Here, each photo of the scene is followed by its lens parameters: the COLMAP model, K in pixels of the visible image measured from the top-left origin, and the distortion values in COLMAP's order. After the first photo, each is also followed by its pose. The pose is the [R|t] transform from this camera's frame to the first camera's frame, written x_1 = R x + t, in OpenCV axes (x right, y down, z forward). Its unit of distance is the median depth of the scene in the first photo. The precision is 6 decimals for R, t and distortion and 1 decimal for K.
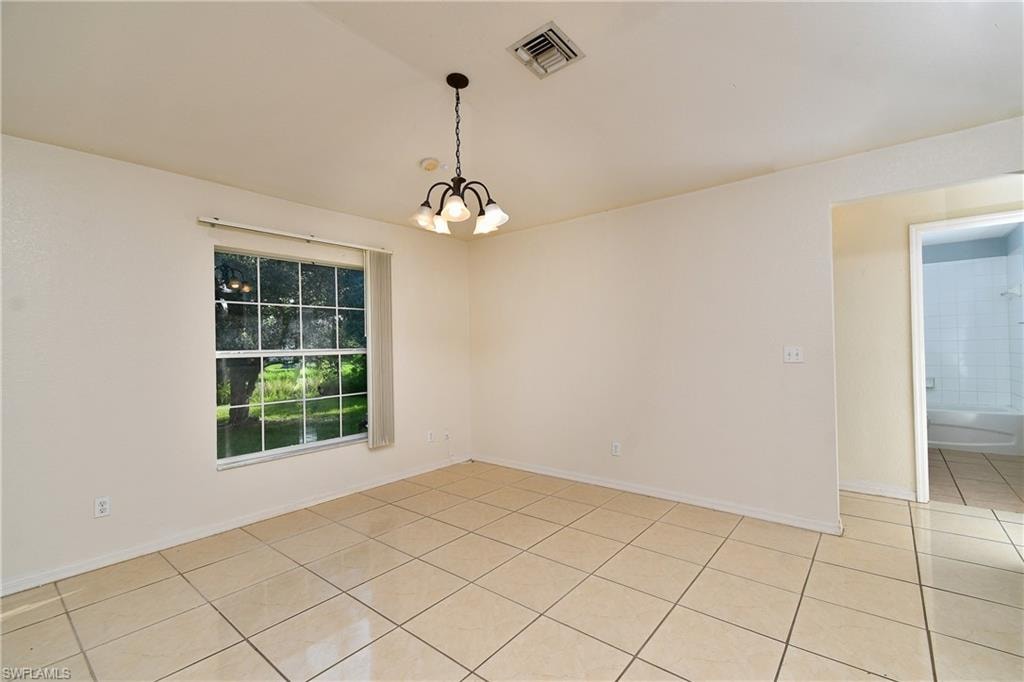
lens RADIAL K [[450.0, 0, 528.6], [0, 450.0, 341.2], [0, 0, 1]] dist [0.000494, -0.000102]
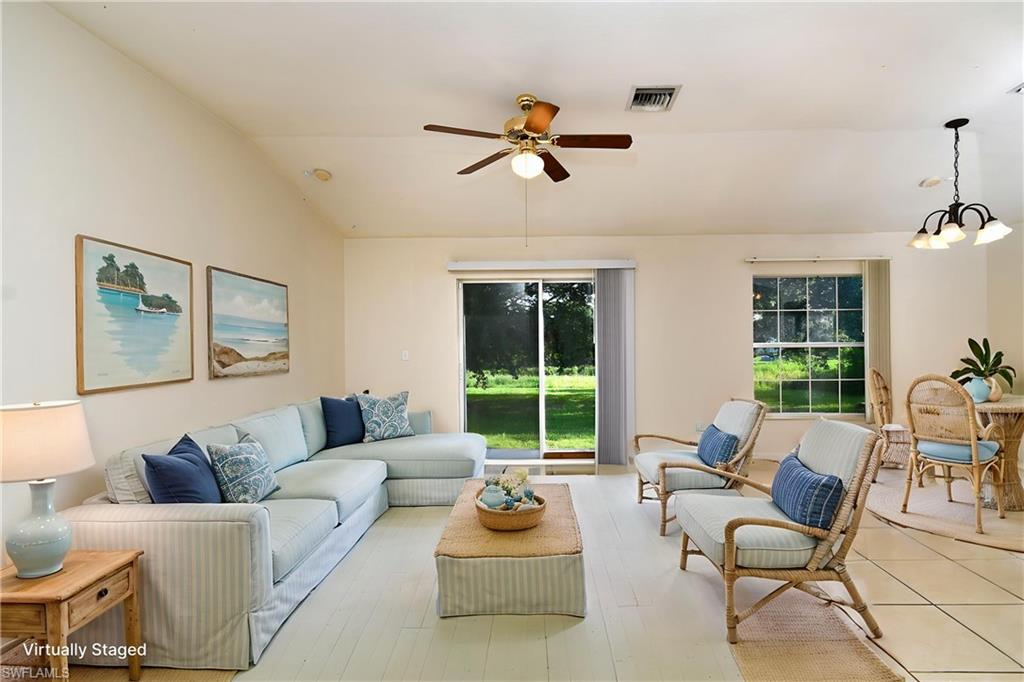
lens RADIAL K [[467.0, 0, 538.8], [0, 467.0, 344.6], [0, 0, 1]] dist [0.001117, -0.000114]
pose [[0.590172, 0.014860, -0.807140, 0.162168], [0.003443, 0.999775, 0.020923, -0.008045], [0.807270, -0.015127, 0.589989, -0.530277]]
